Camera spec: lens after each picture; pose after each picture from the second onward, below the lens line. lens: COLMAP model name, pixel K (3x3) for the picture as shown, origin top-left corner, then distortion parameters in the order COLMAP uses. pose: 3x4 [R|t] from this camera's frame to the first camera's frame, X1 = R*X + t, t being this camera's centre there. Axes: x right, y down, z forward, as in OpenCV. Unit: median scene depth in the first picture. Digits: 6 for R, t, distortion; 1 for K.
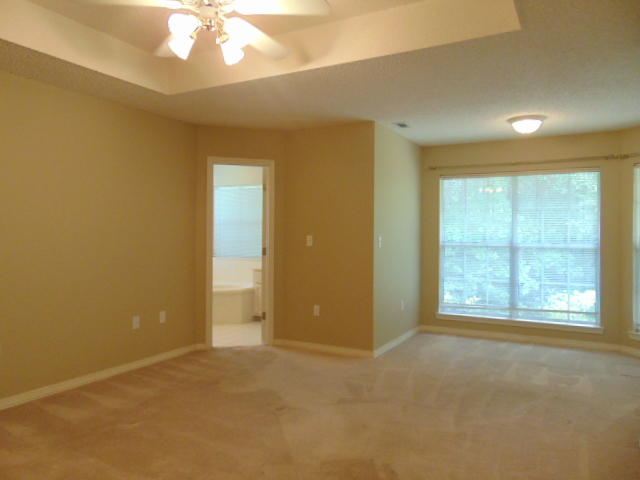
lens RADIAL K [[477.5, 0, 318.2], [0, 477.5, 238.6], [0, 0, 1]] dist [0.003903, 0.008352]
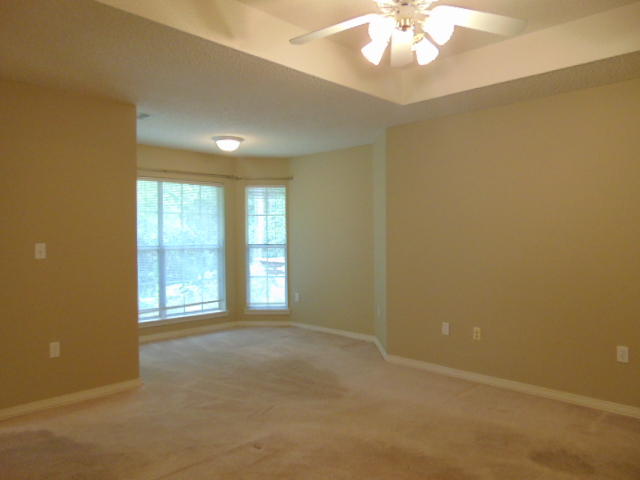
lens RADIAL K [[477.5, 0, 319.1], [0, 477.5, 239.5], [0, 0, 1]] dist [0.003903, 0.008352]
pose [[0.286895, -0.016479, 0.957820, -0.539434], [0.007993, 0.999858, 0.014808, -0.018793], [-0.957929, 0.003407, 0.286986, 0.398665]]
